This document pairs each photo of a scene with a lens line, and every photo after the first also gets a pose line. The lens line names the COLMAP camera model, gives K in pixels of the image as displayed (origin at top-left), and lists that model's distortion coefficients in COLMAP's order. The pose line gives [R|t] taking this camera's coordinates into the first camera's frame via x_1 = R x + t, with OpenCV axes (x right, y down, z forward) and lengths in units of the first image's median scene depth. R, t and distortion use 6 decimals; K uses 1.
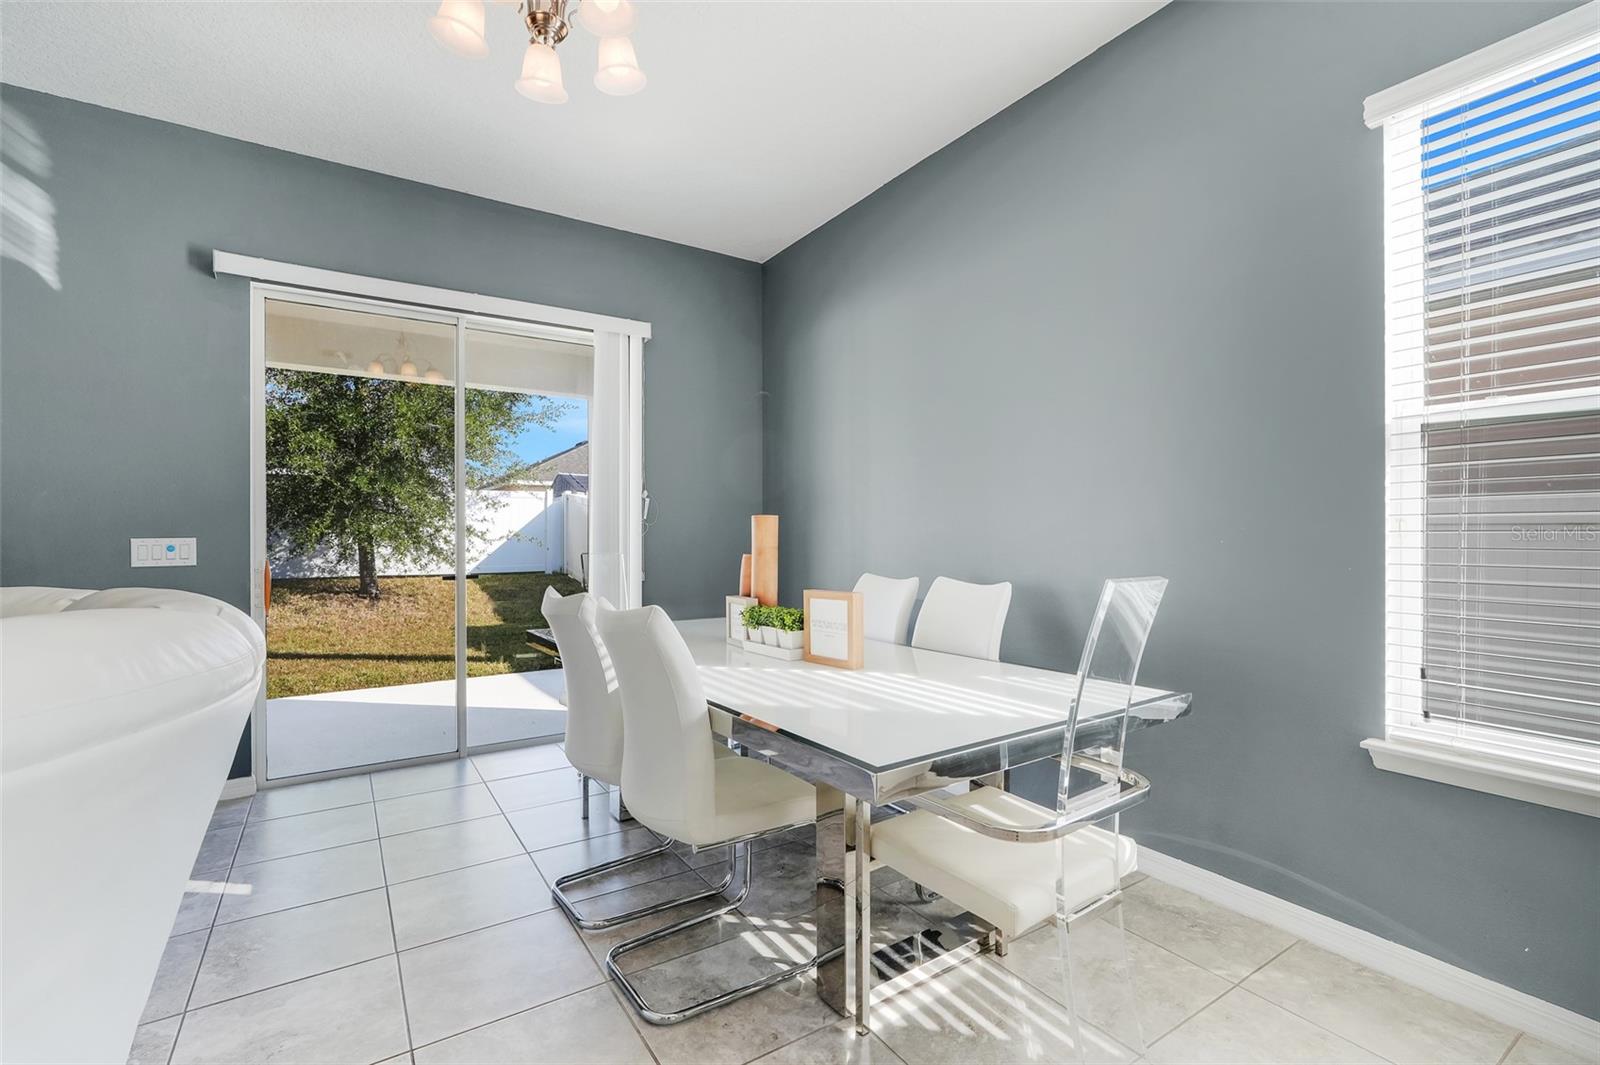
lens RADIAL K [[709.1, 0, 793.7], [0, 709.1, 533.9], [0, 0, 1]] dist [0.002425, 0.000230]
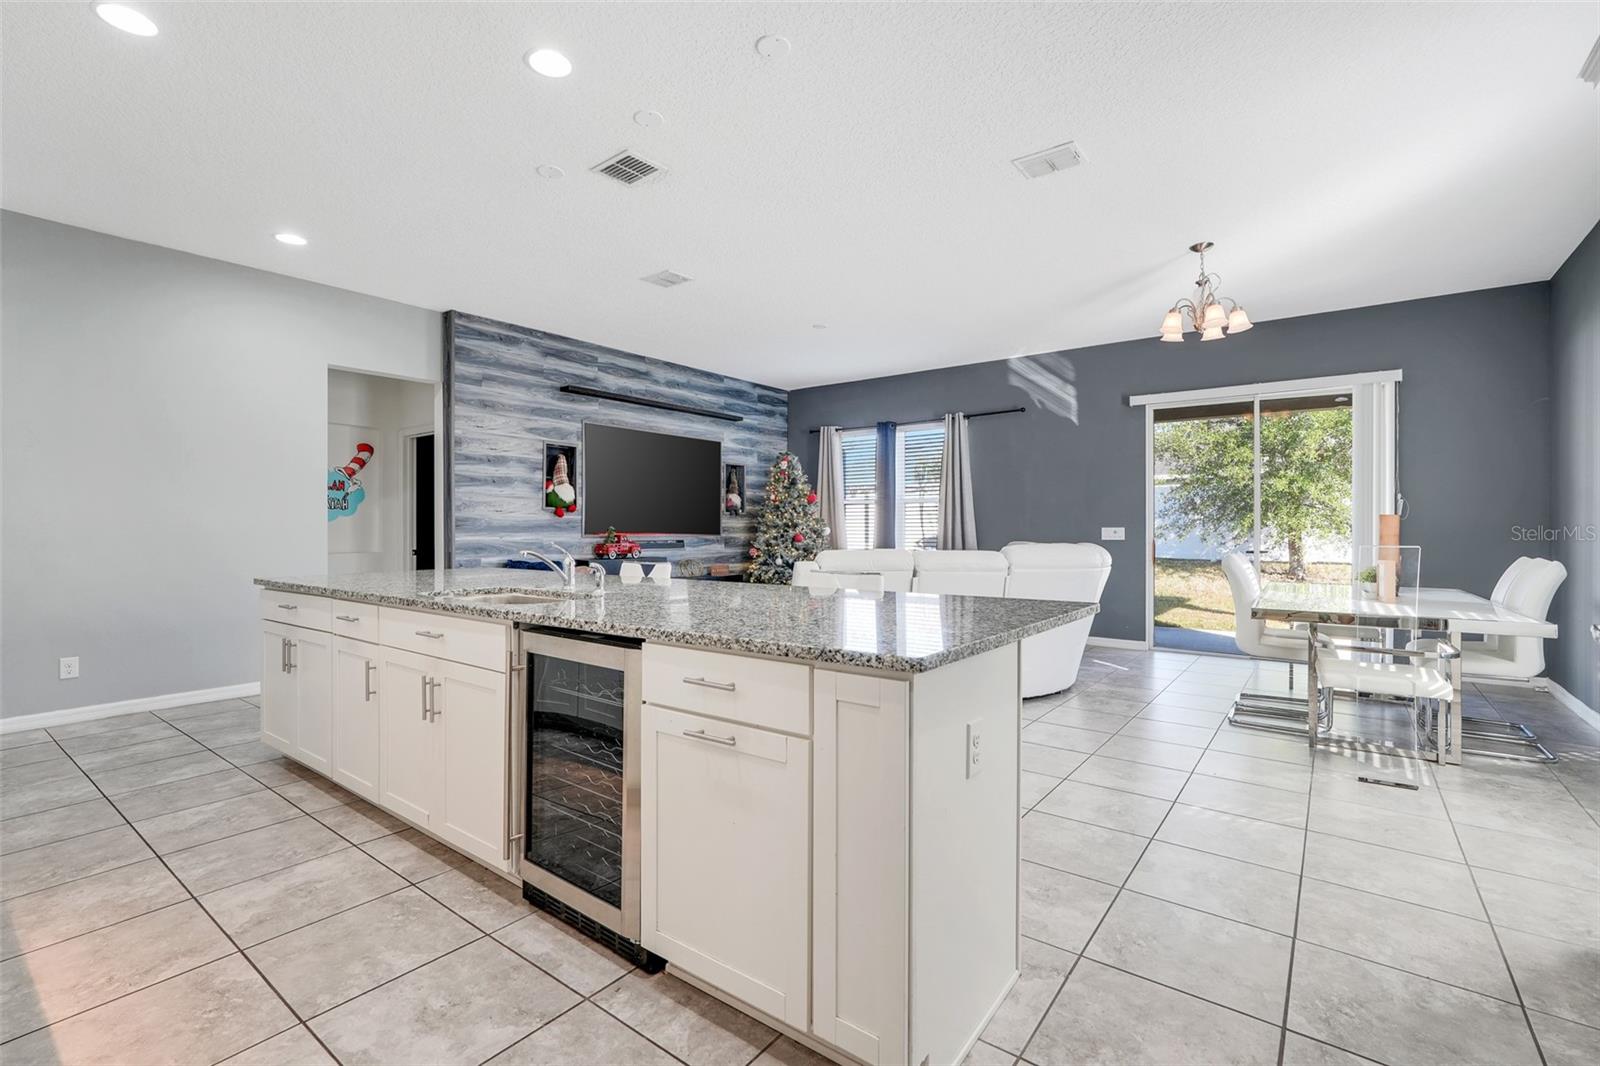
lens RADIAL K [[709.1, 0, 795.2], [0, 709.1, 528.1], [0, 0, 1]] dist [0.002425, 0.000230]
pose [[0.336083, 0.005451, -0.941817, 0.679280], [-0.001042, 0.999985, 0.005415, -0.002045], [0.941832, -0.000838, 0.336083, -0.532636]]
